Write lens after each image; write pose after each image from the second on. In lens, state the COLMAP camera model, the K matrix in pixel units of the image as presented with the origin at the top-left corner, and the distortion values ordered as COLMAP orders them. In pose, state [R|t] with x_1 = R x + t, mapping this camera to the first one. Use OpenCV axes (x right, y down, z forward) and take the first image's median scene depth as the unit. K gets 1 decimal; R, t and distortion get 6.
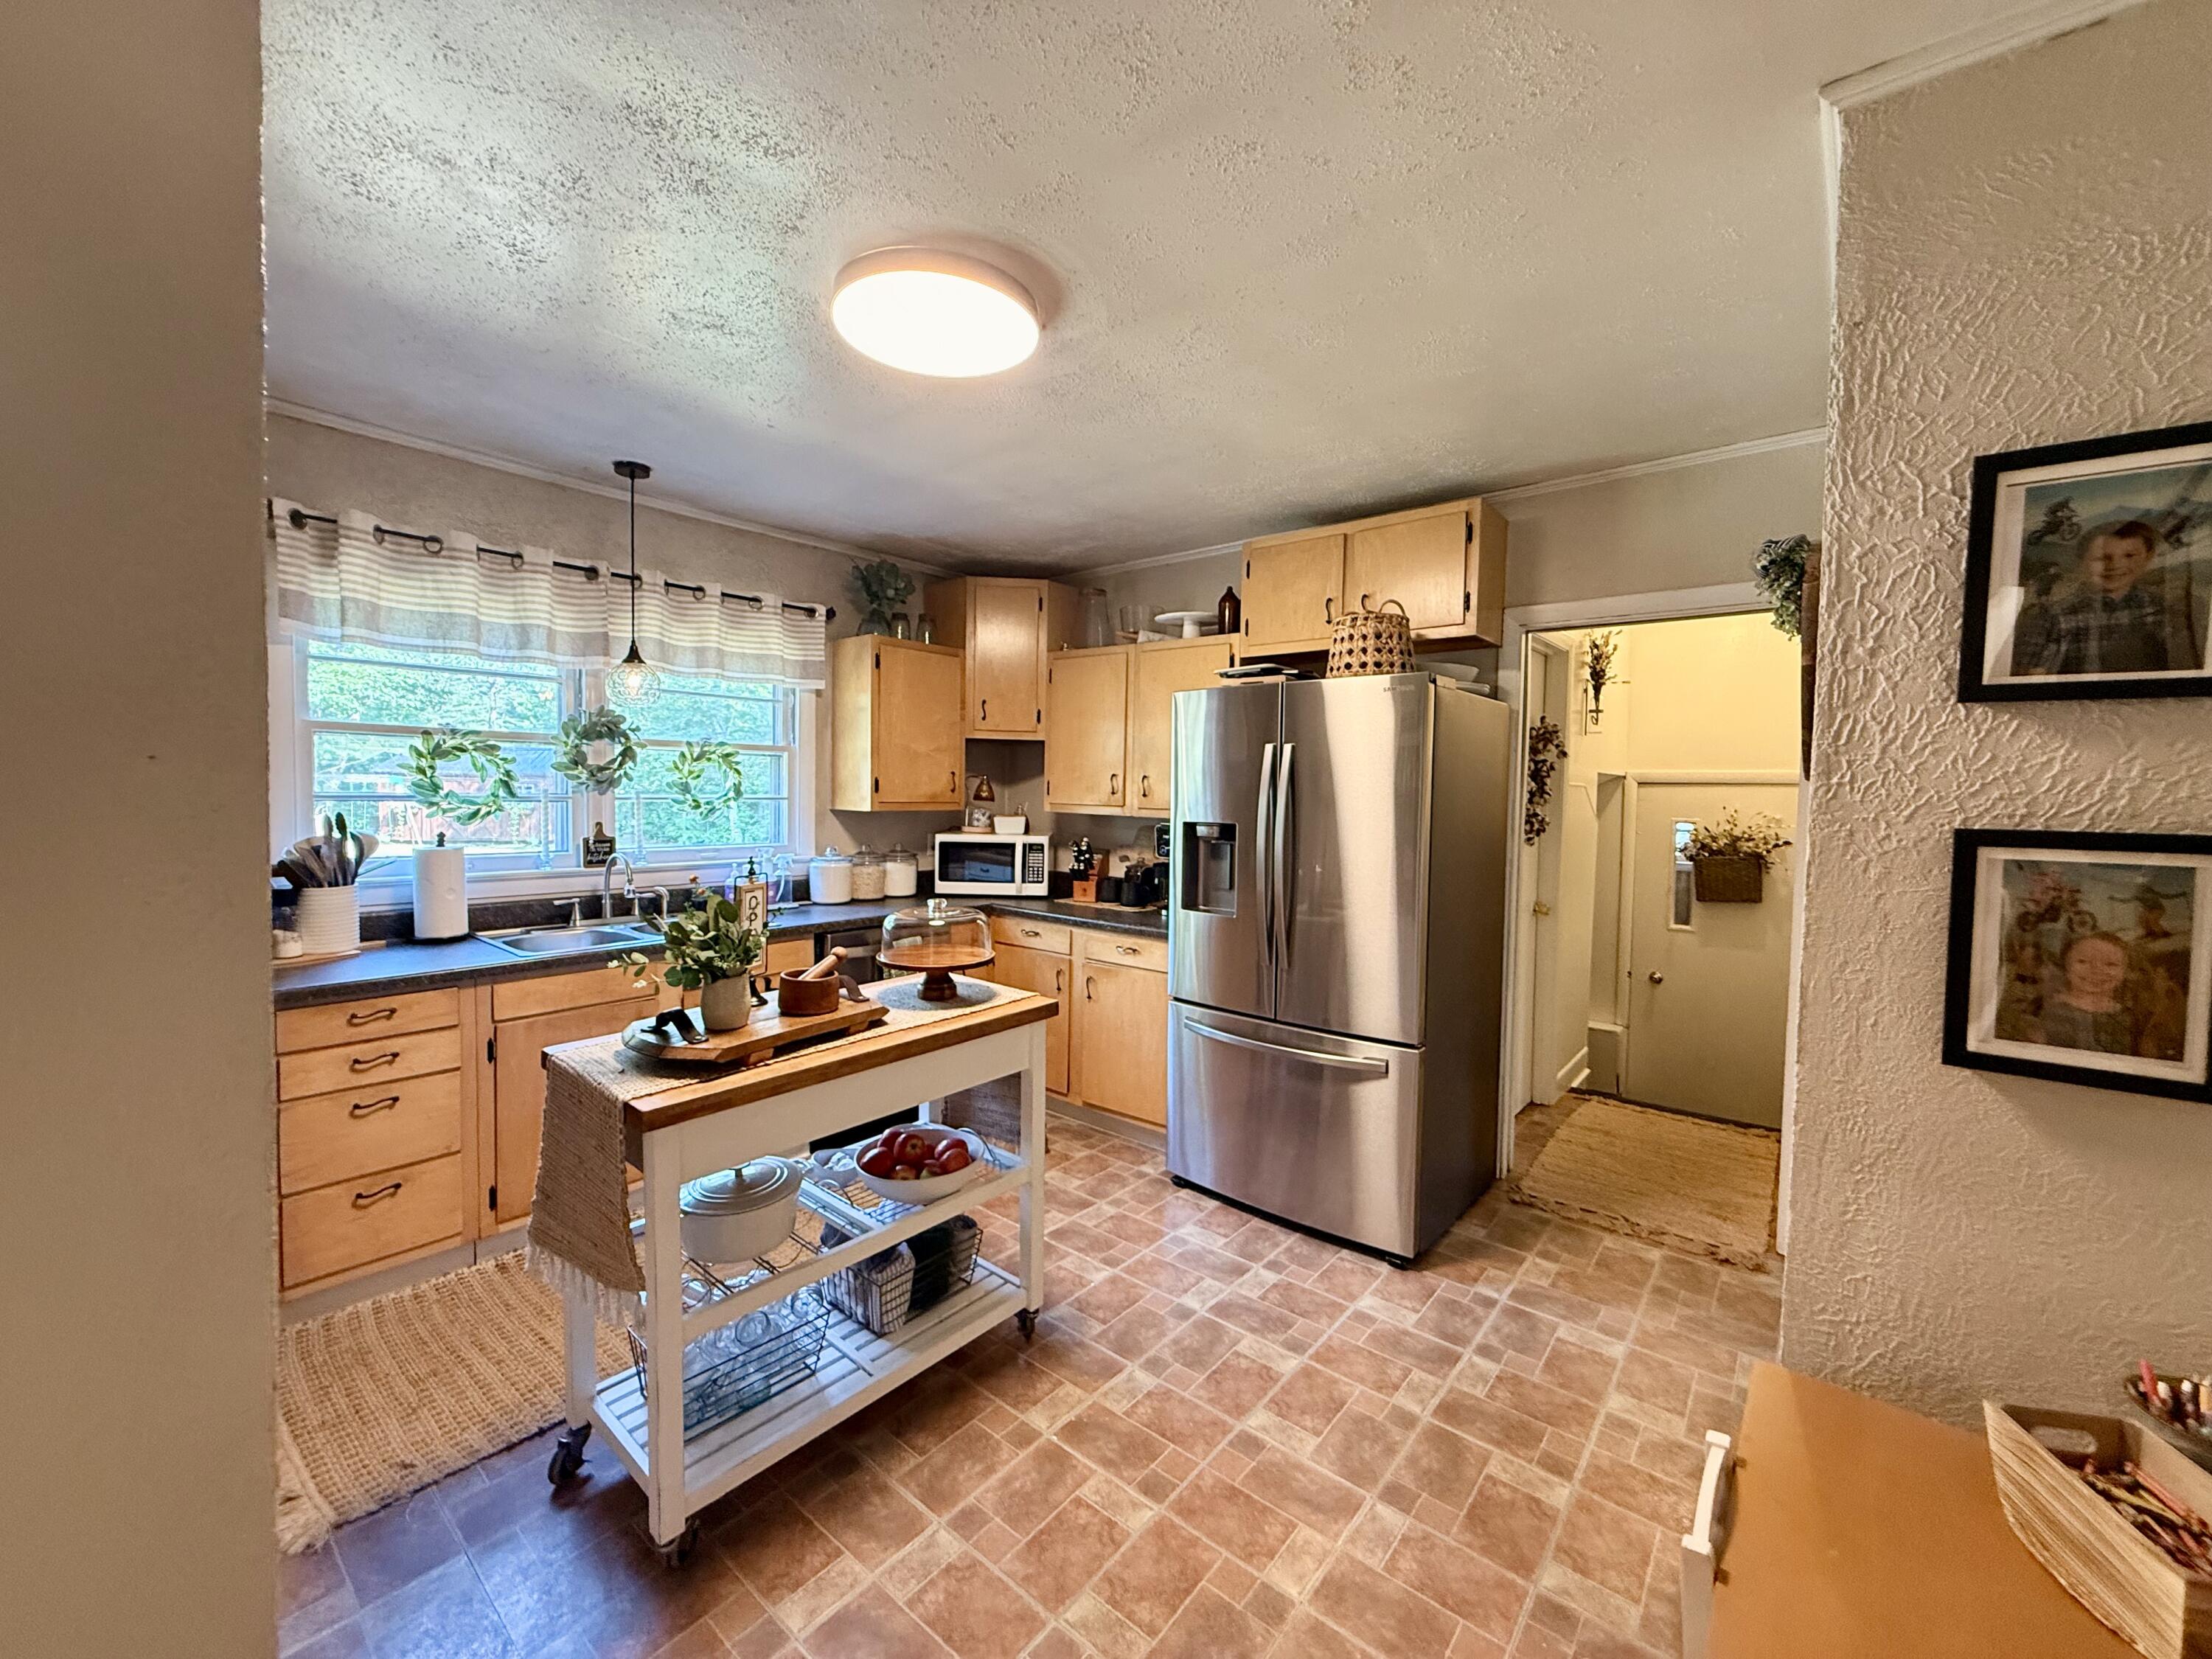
lens RADIAL K [[882.0, 0, 1098.6], [0, 882.0, 825.6], [0, 0, 1]] dist [-0.000202, 0.000052]
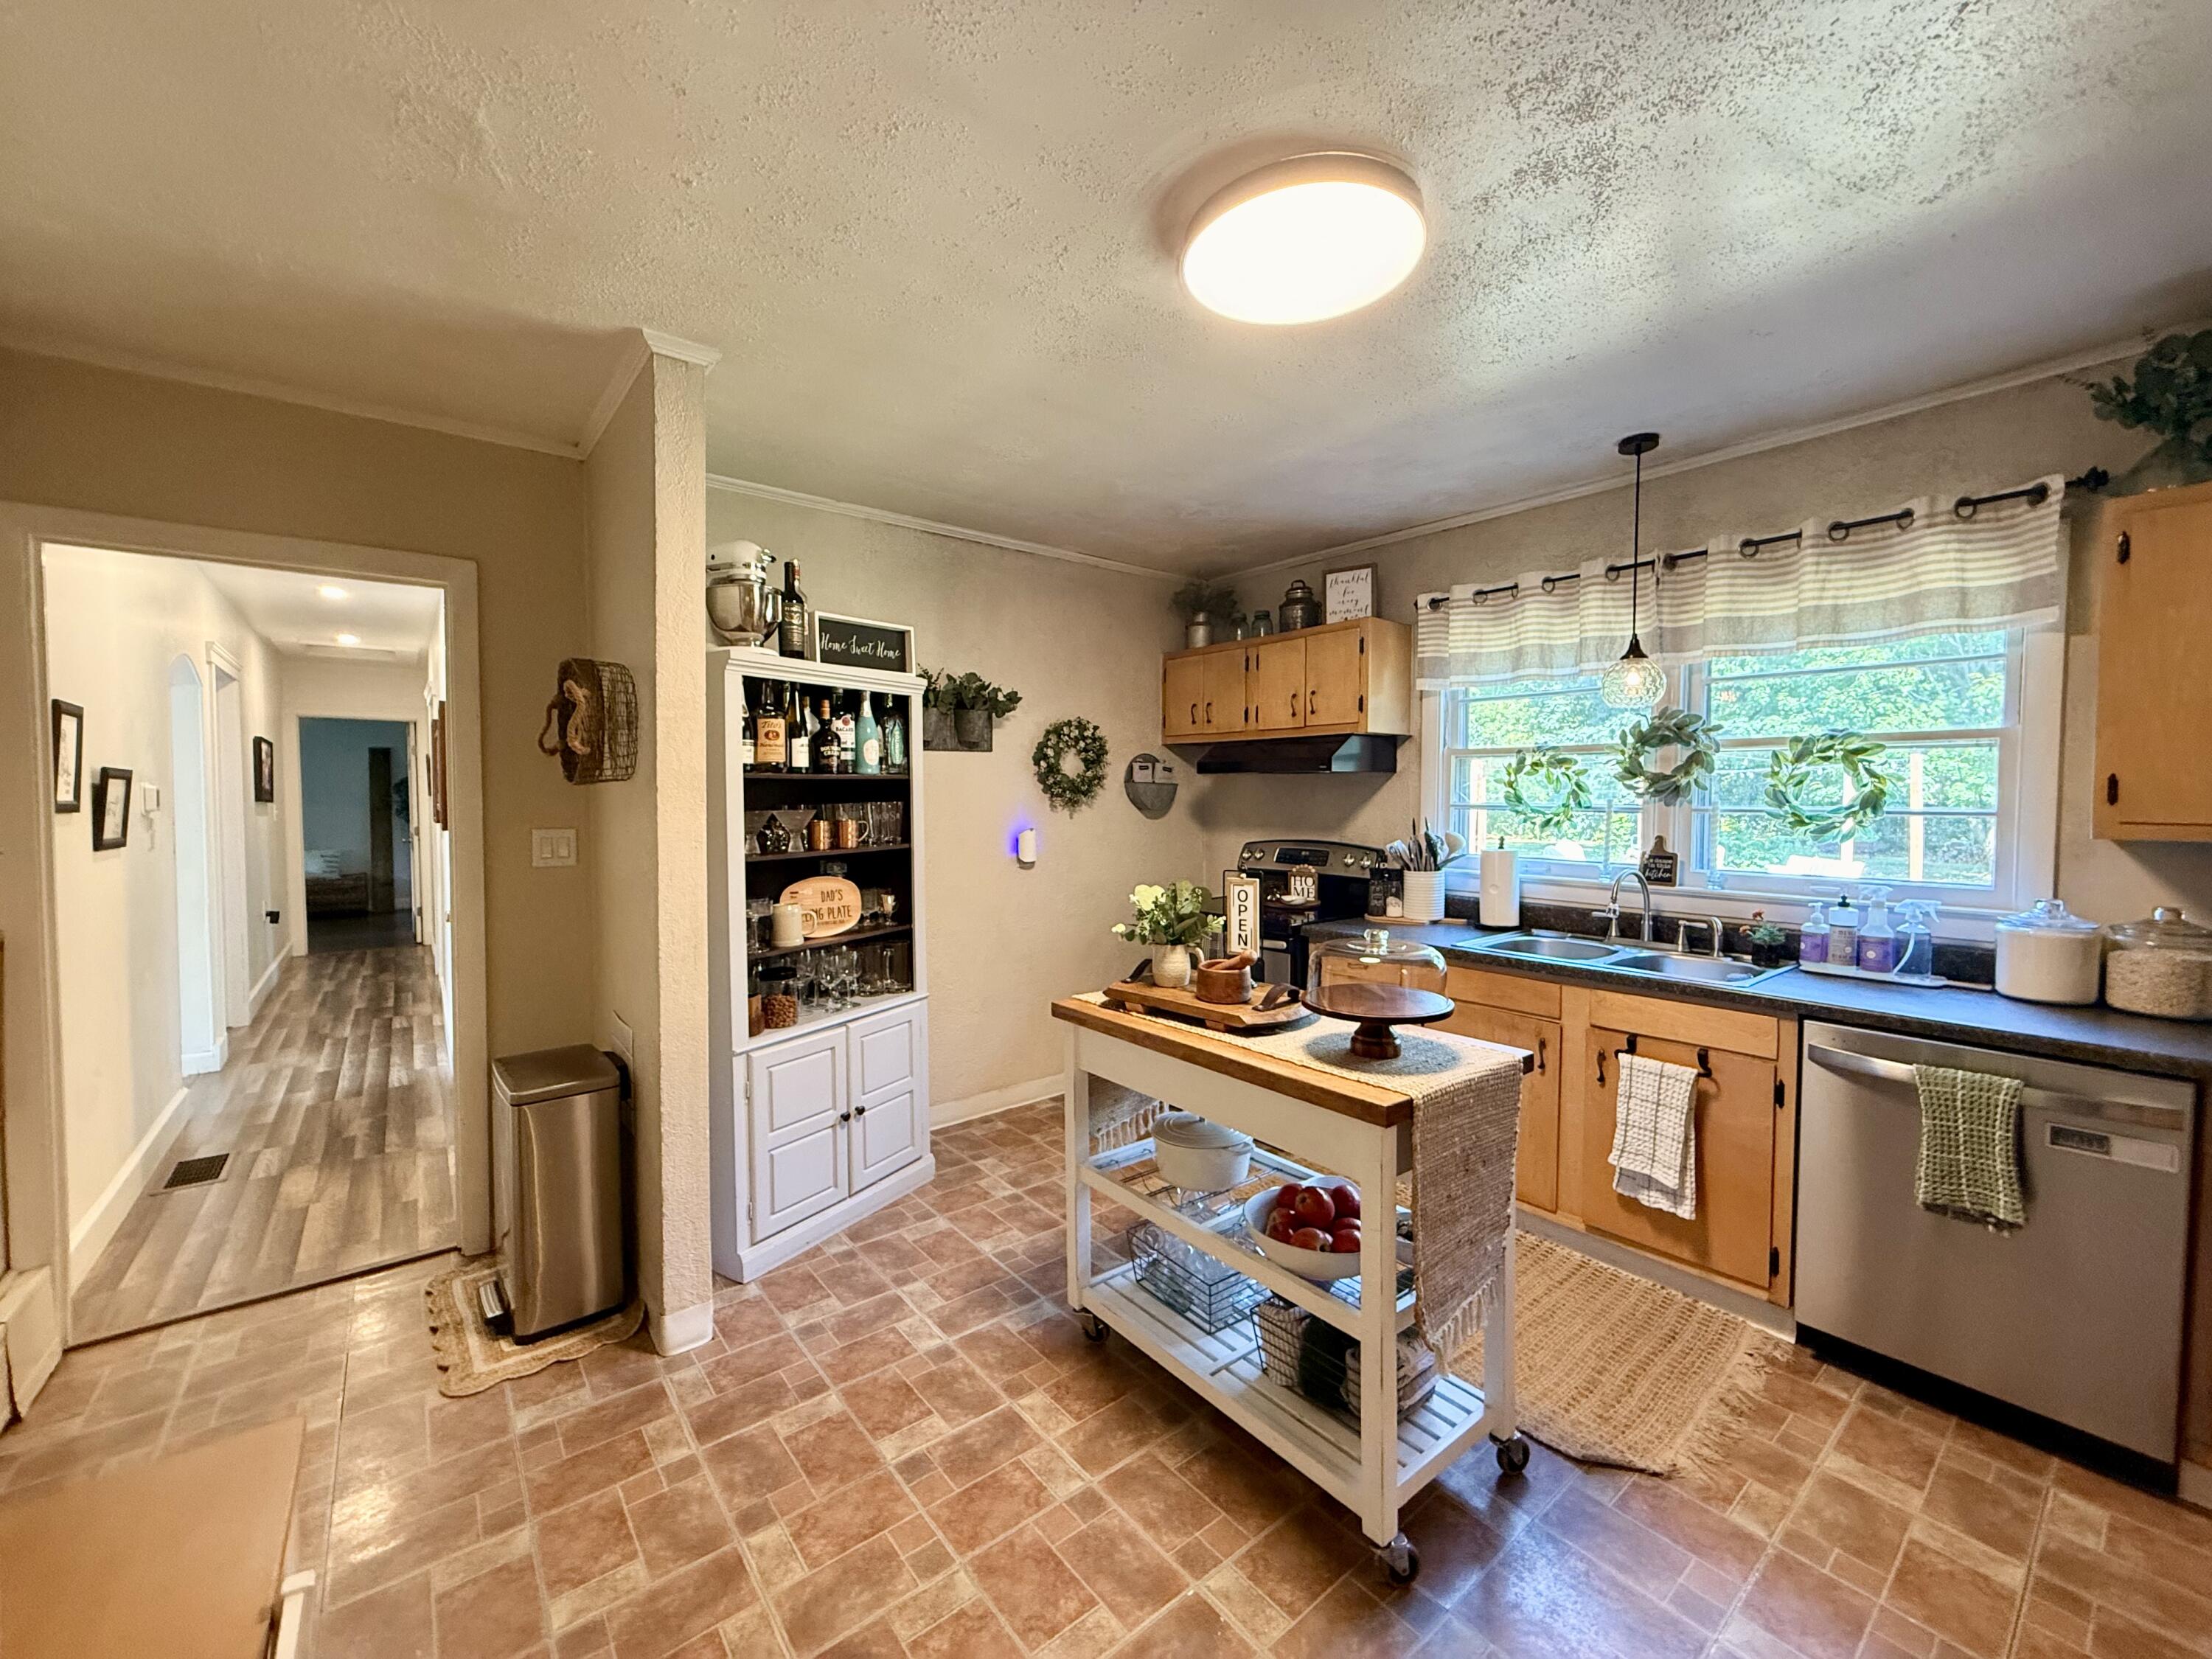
lens RADIAL K [[882.0, 0, 1100.8], [0, 882.0, 826.0], [0, 0, 1]] dist [-0.000202, 0.000052]
pose [[-0.204378, 0.021961, -0.978646, 0.471130], [-0.044529, 0.998505, 0.031706, -0.018515], [0.977879, 0.050058, -0.203094, 0.664923]]
